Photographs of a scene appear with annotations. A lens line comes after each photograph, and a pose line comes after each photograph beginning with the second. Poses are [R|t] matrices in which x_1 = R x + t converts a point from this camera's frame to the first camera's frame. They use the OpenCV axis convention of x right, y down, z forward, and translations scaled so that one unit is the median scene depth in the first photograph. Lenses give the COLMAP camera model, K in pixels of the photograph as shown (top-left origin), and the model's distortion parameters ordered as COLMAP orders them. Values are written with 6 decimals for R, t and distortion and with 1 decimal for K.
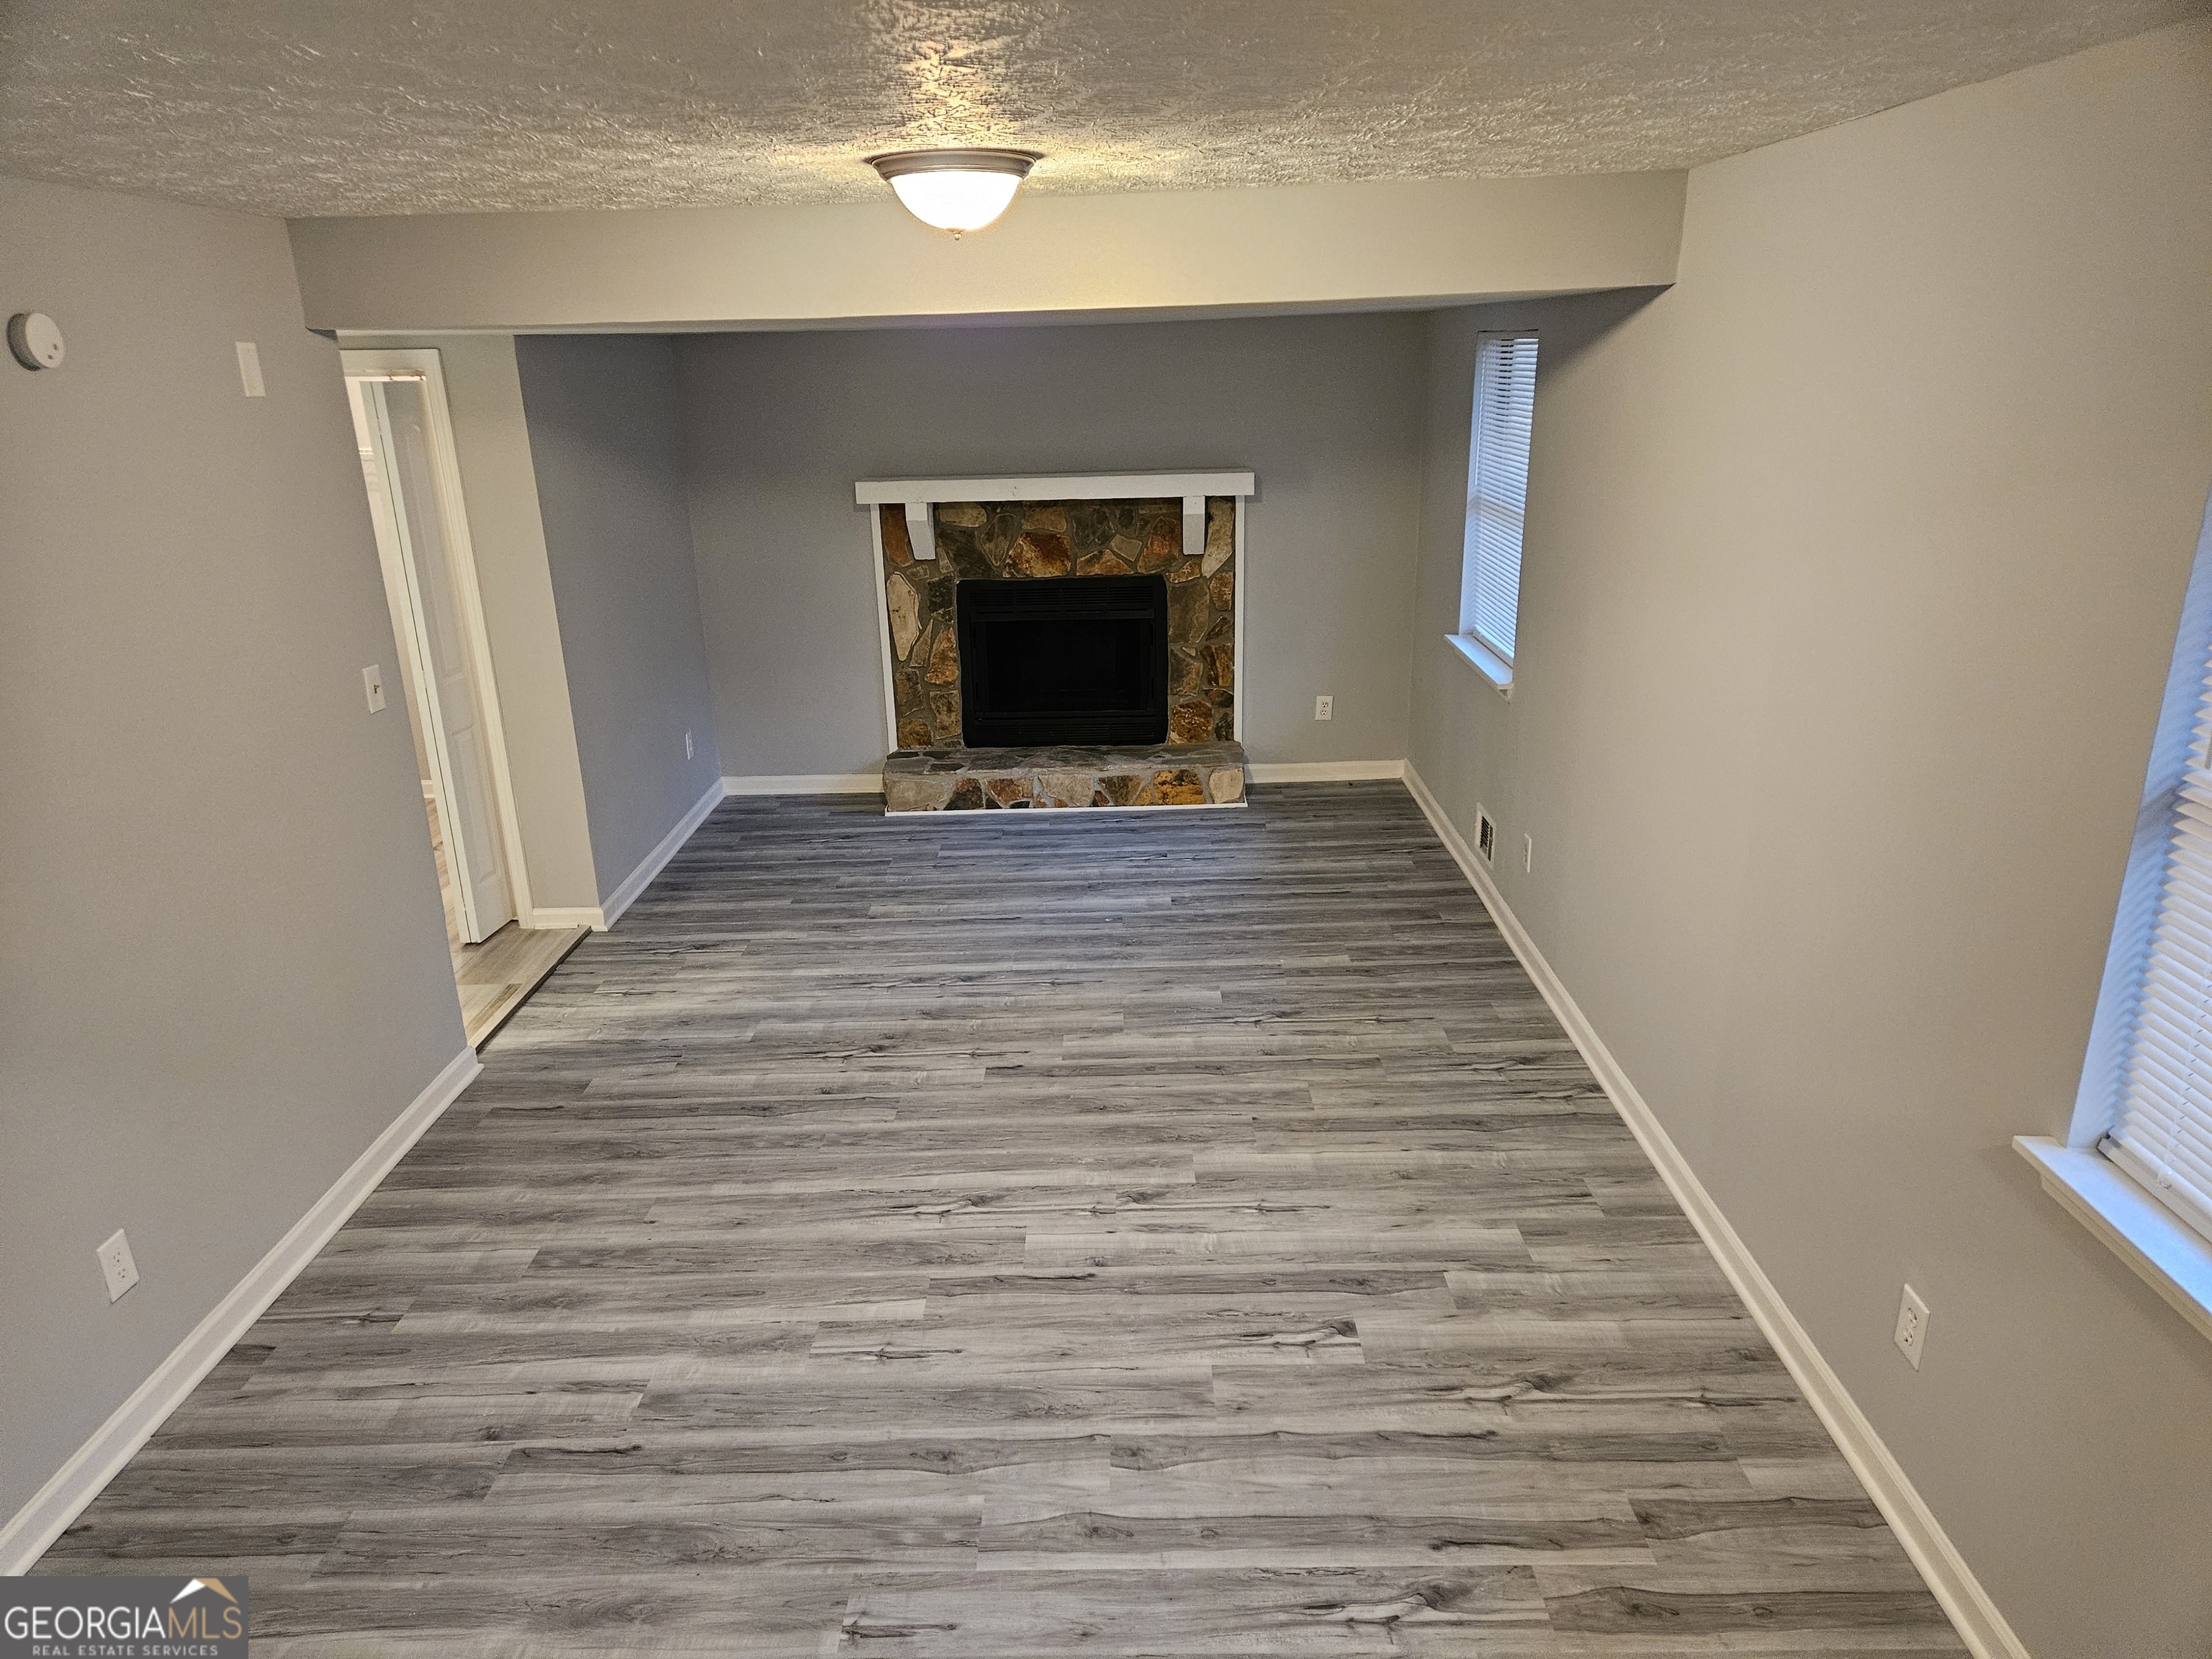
lens RADIAL K [[1500.1, 0, 1096.4], [0, 1500.1, 871.9], [0, 0, 1]] dist [0.075965, -0.071764]
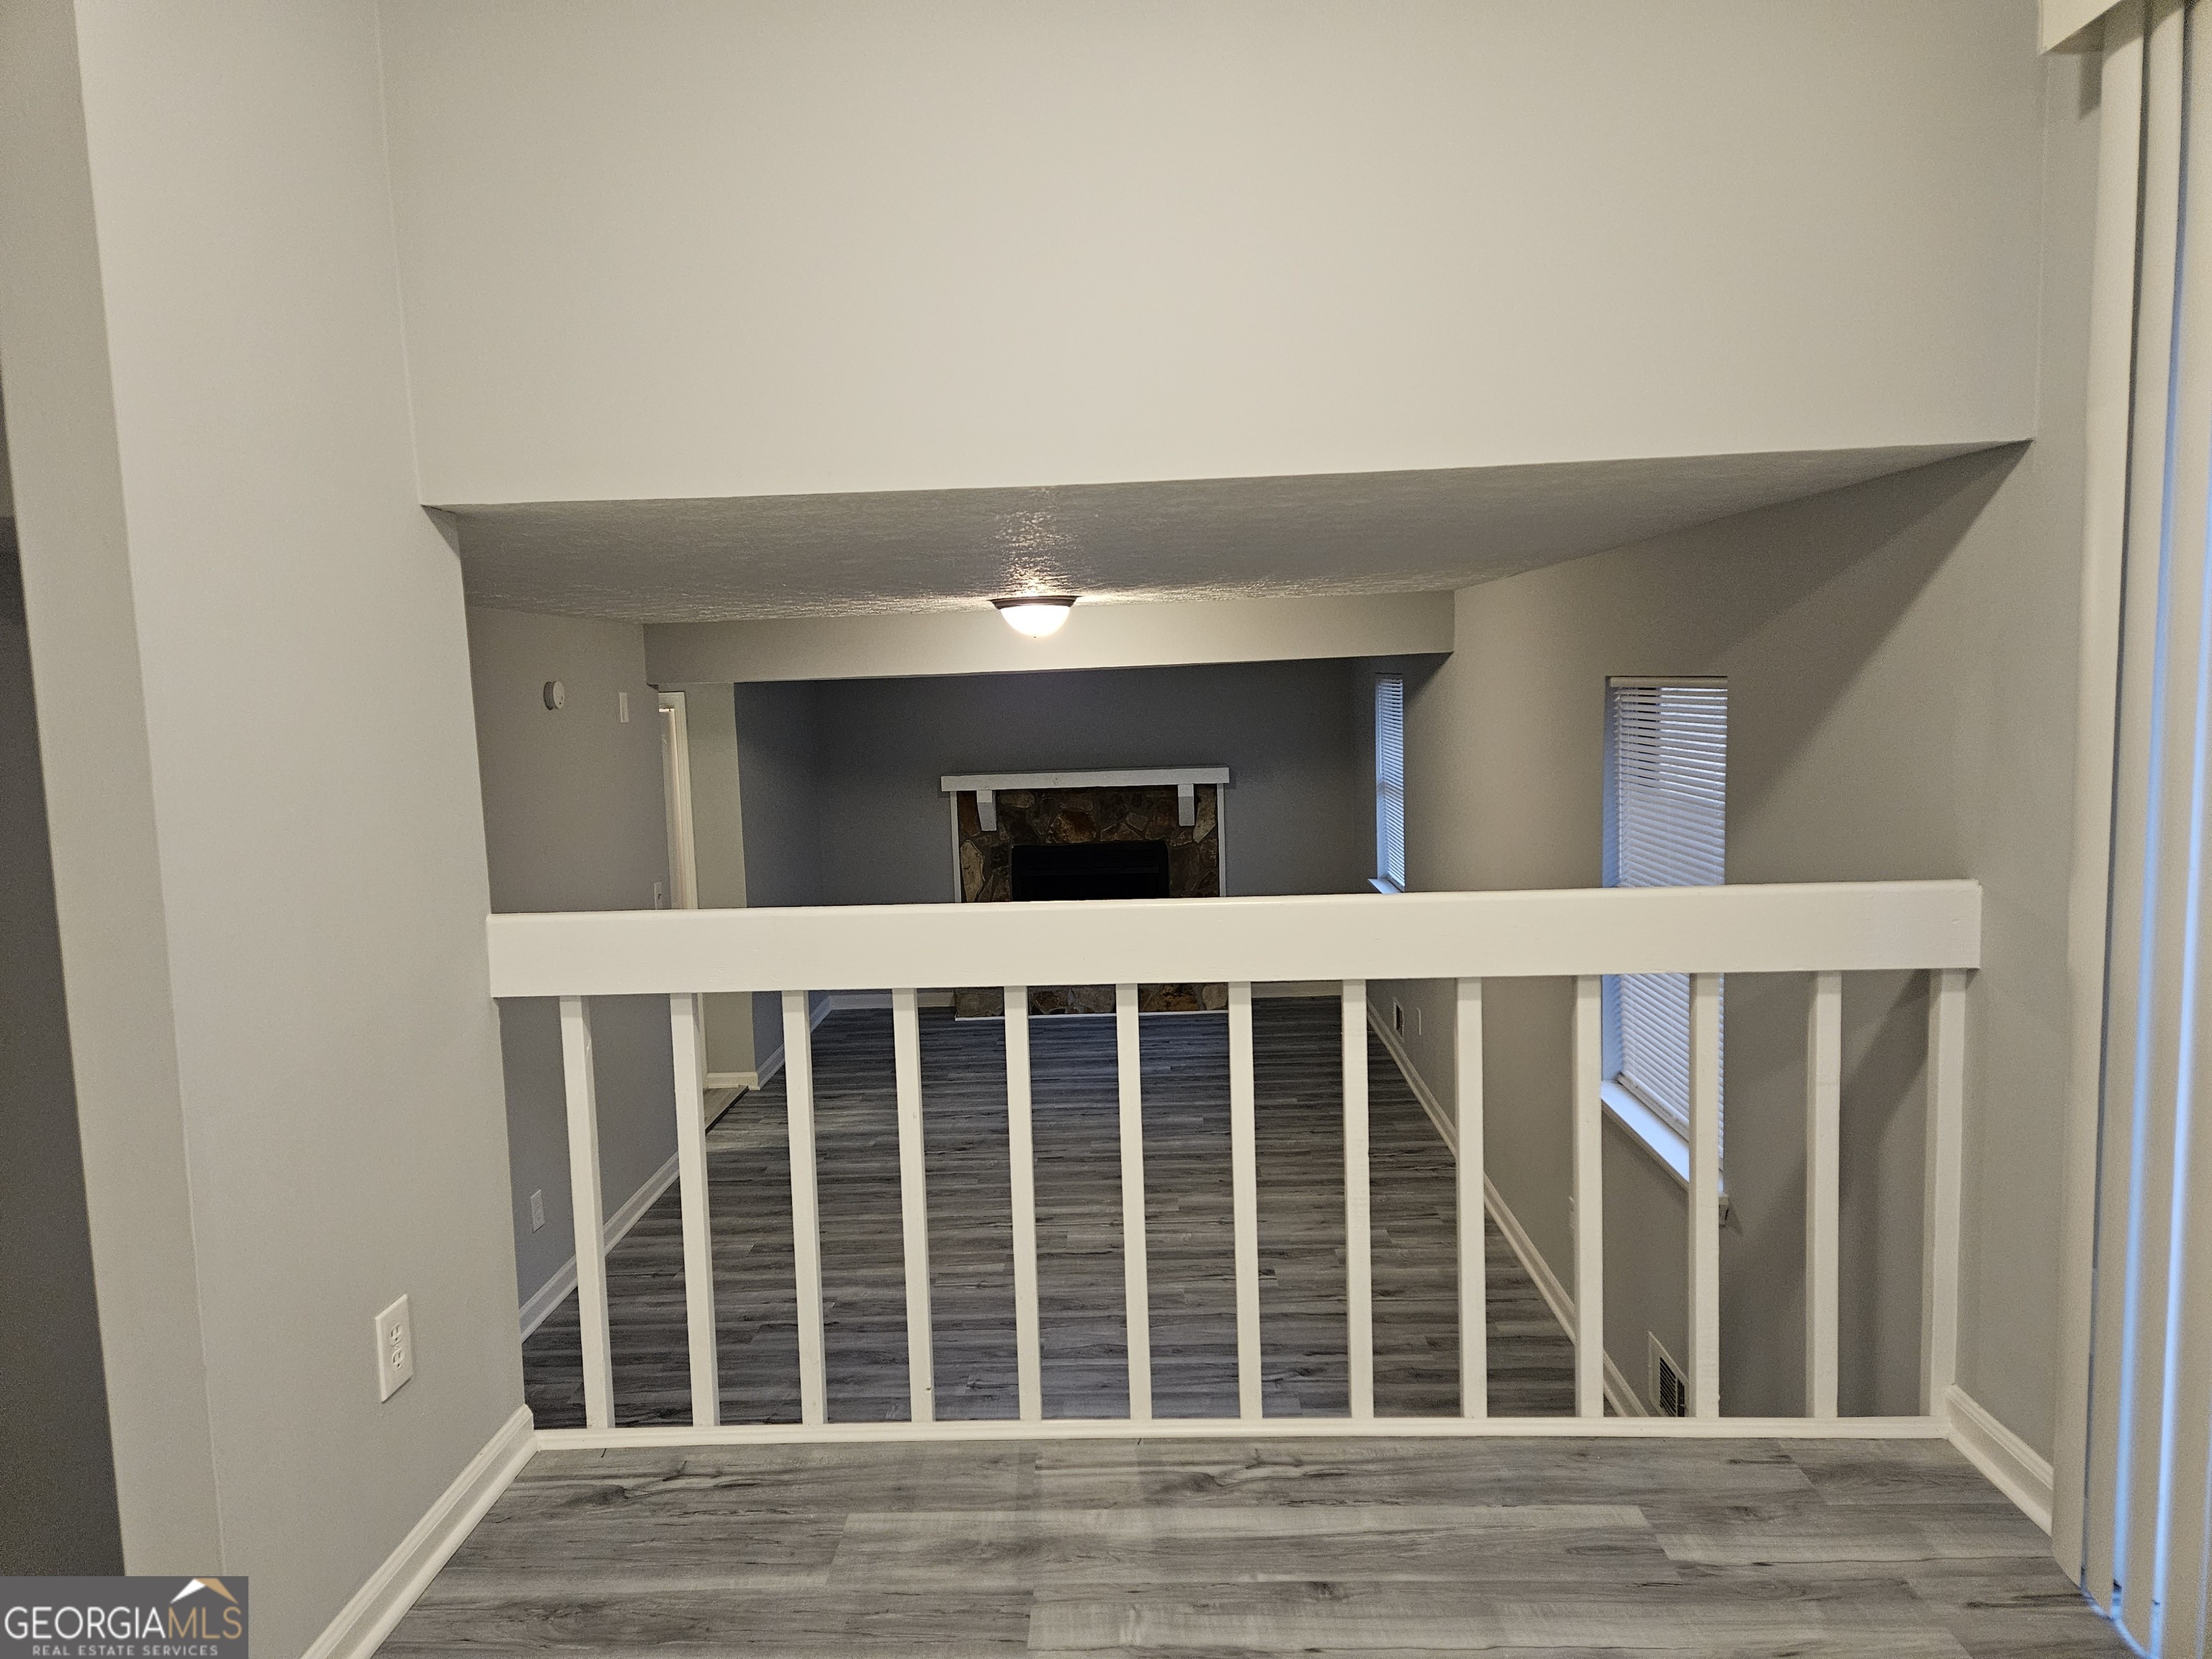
lens RADIAL K [[1502.1, 0, 1064.1], [0, 1502.1, 783.5], [0, 0, 1]] dist [-0.000086, -0.003264]
pose [[0.999264, -0.004944, -0.038049, 0.007196], [-0.005012, 0.966345, -0.257202, 0.128285], [0.038040, 0.257203, 0.965608, -0.407993]]
